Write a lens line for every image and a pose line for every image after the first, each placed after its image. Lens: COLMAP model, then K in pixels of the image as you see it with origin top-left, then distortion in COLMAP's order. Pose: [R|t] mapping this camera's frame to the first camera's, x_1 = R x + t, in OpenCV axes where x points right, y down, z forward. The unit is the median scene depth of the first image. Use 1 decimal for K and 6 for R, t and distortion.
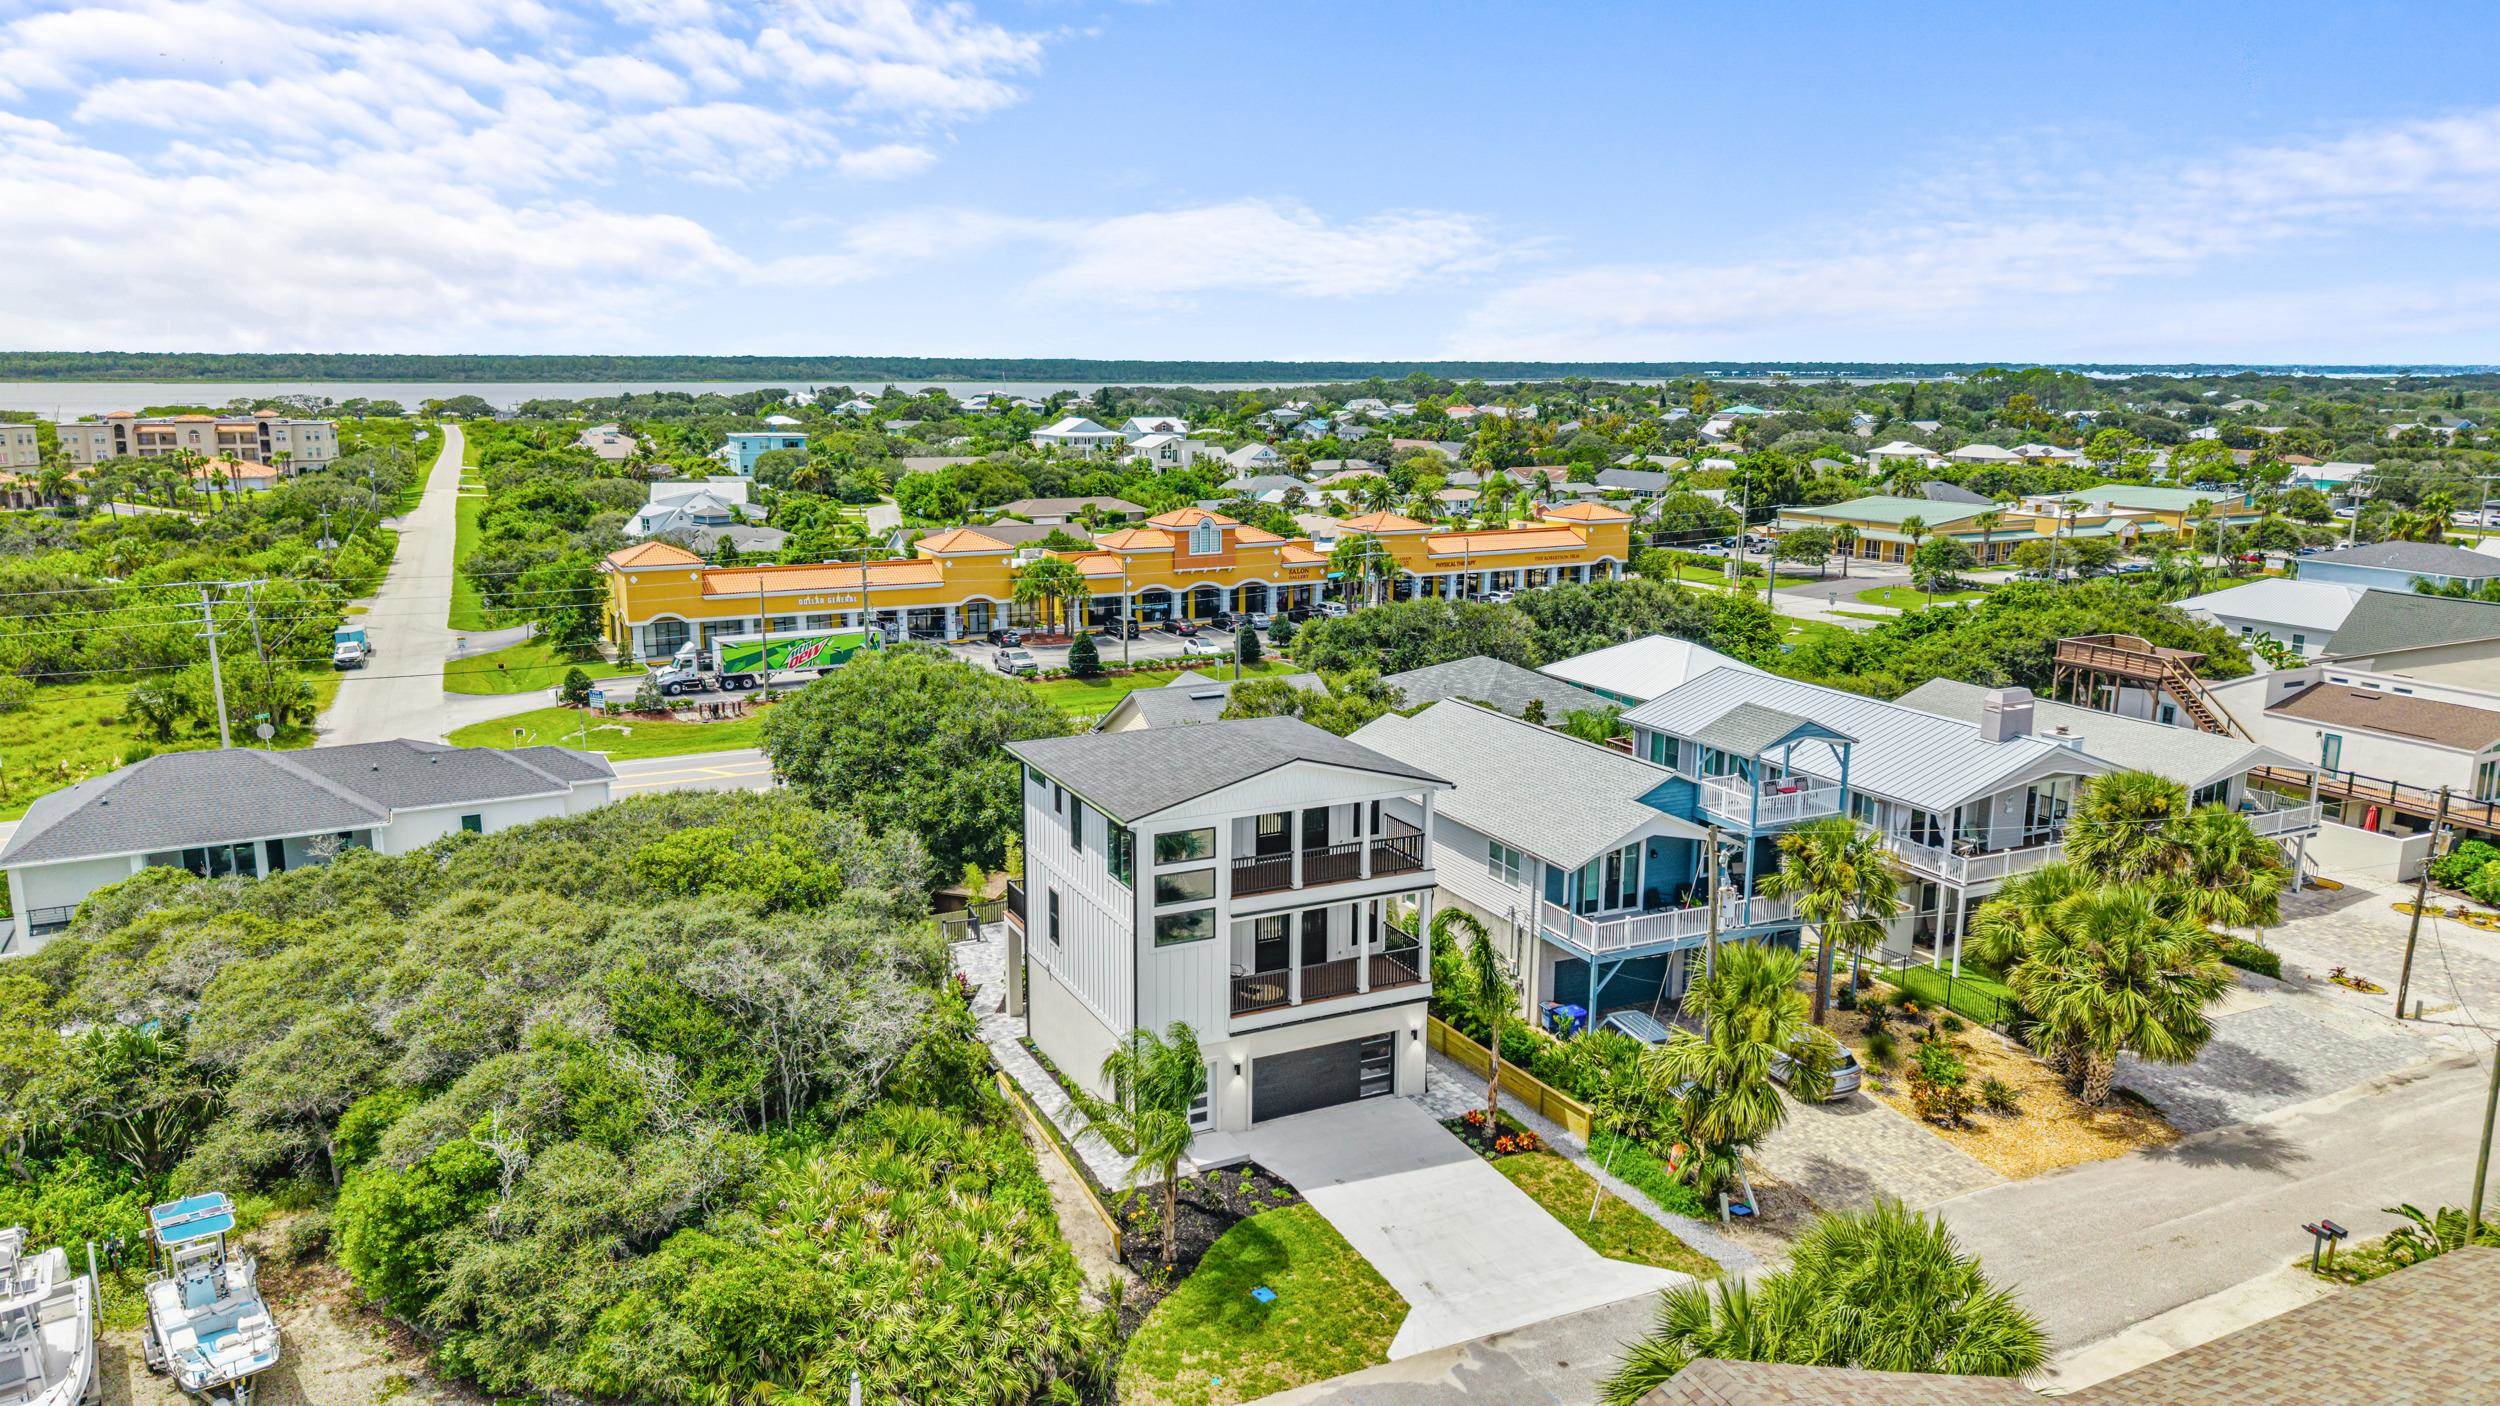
lens RADIAL K [[1628.4, 0, 1236.4], [0, 1628.4, 709.9], [0, 0, 1]] dist [0.082176, -0.110120]
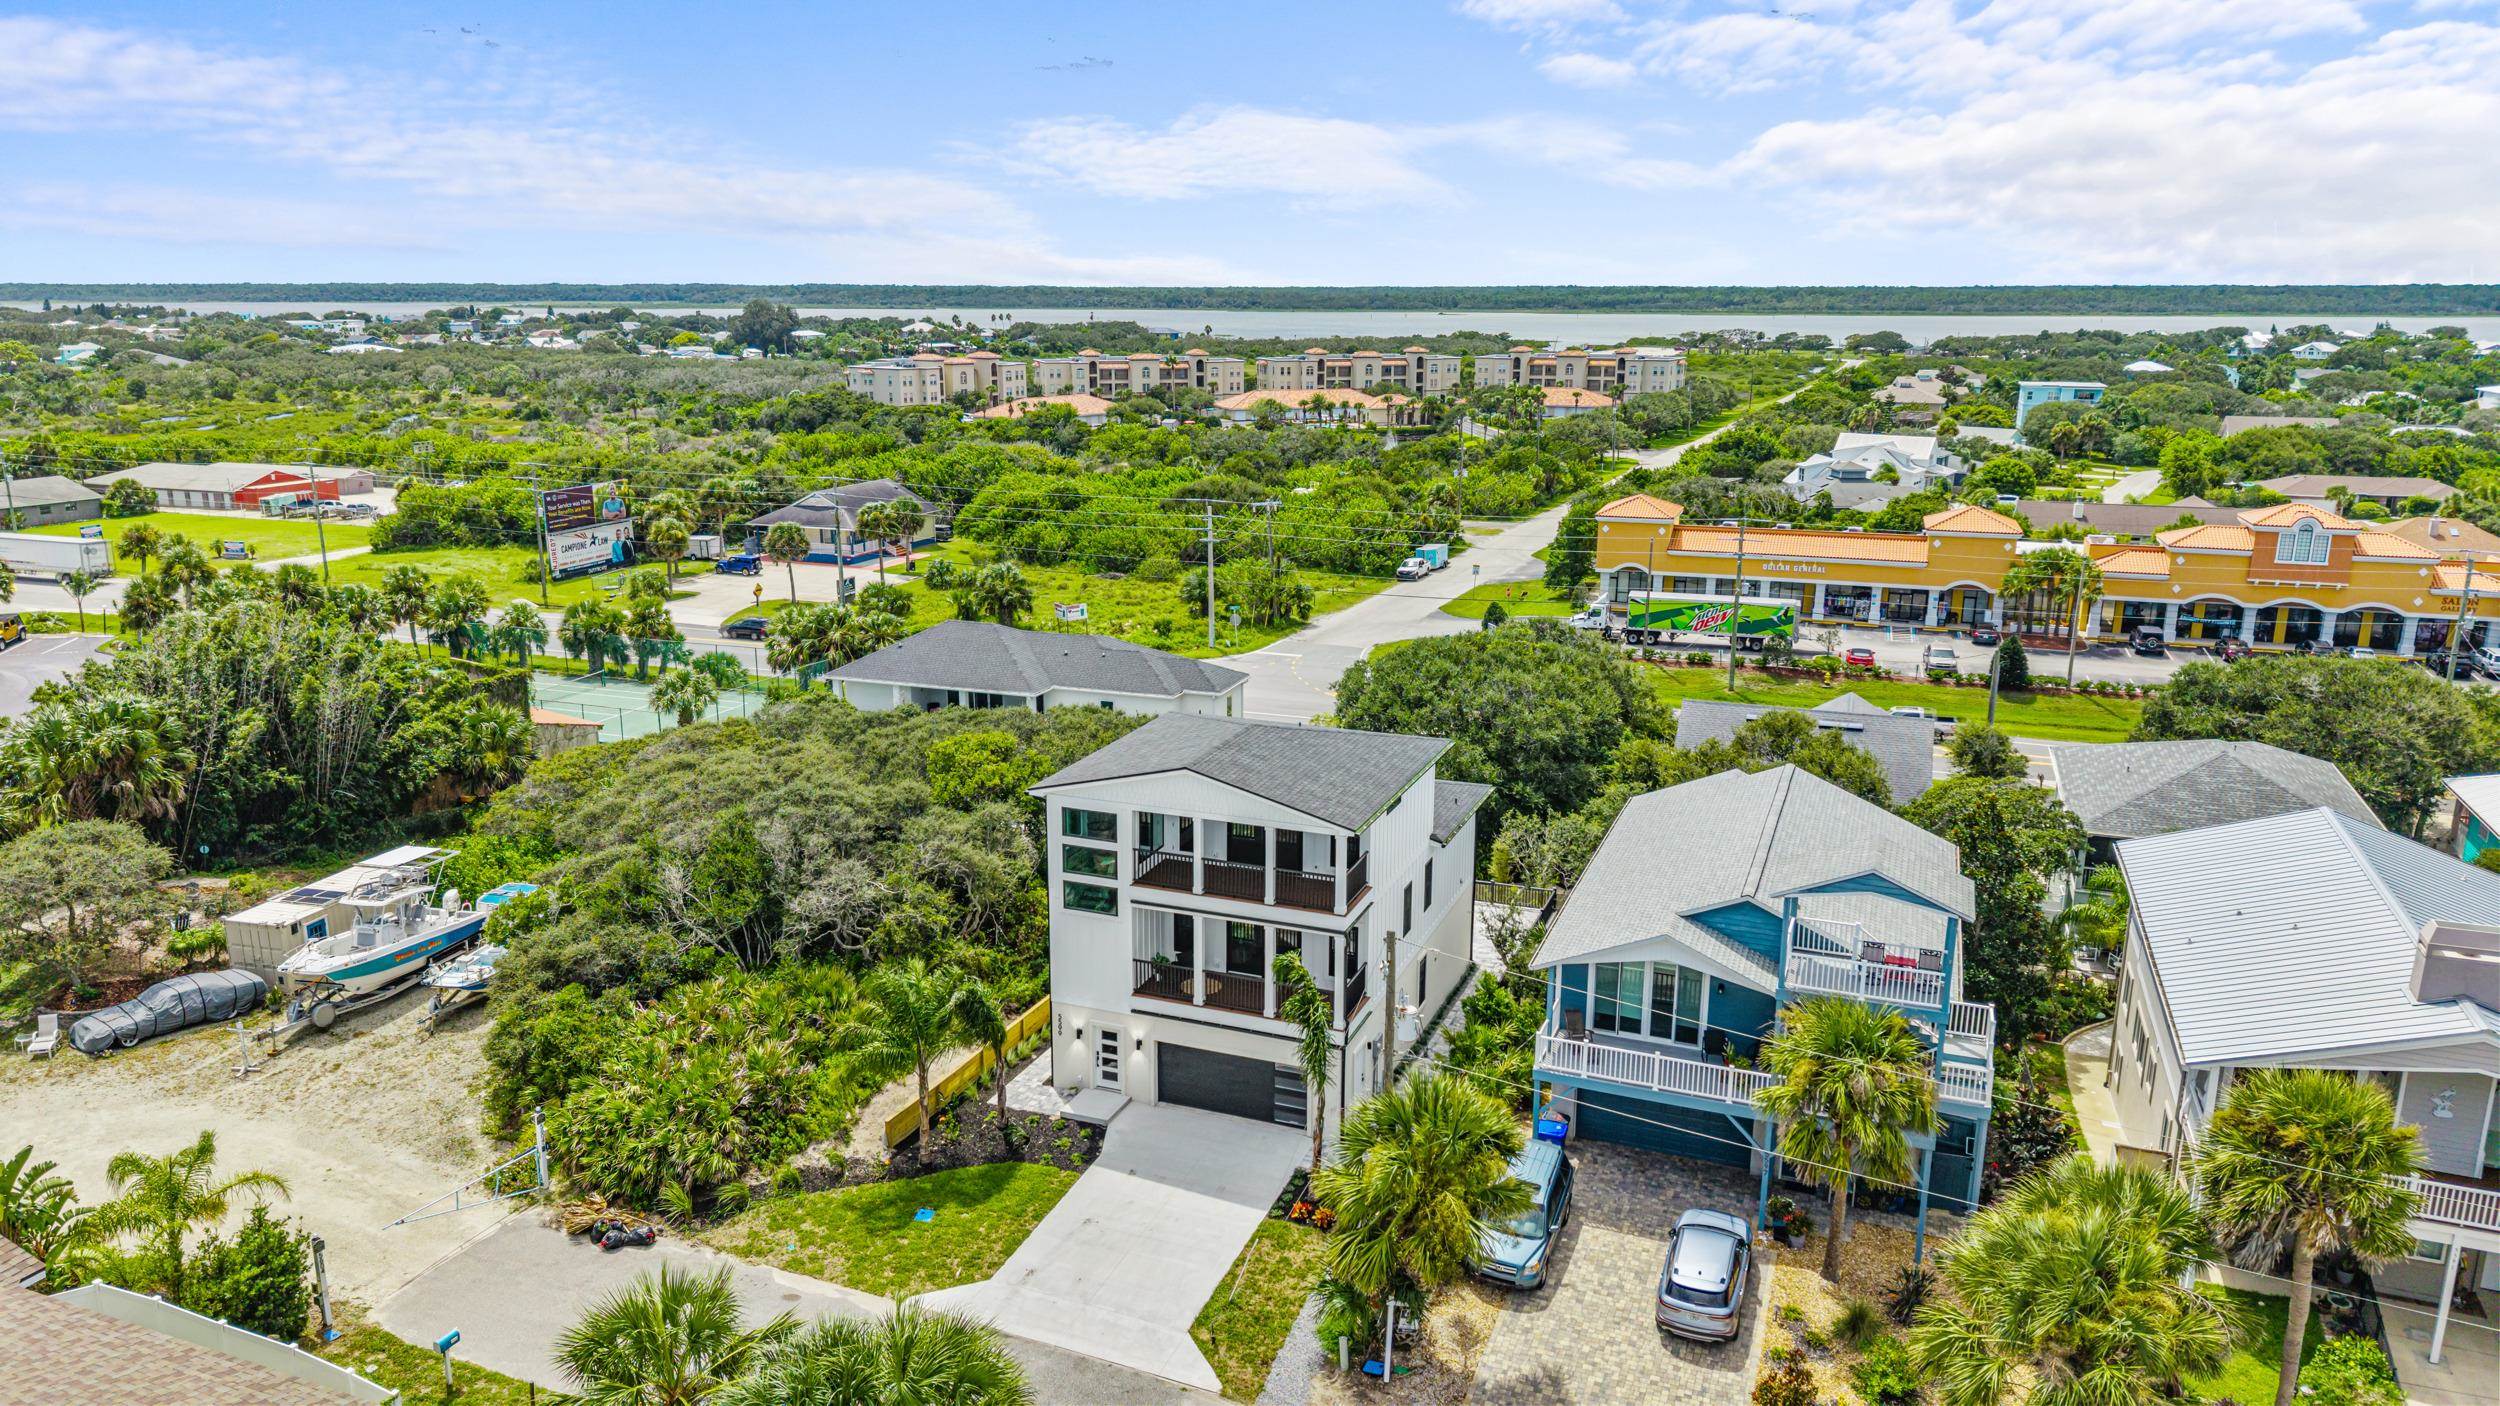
lens RADIAL K [[1628.4, 0, 1236.4], [0, 1628.4, 709.9], [0, 0, 1]] dist [0.082176, -0.110120]
pose [[0.682020, 0.178244, -0.709280, 0.689365], [-0.150538, 0.983292, 0.102351, -0.102647], [0.715673, 0.036968, 0.697457, 0.268226]]
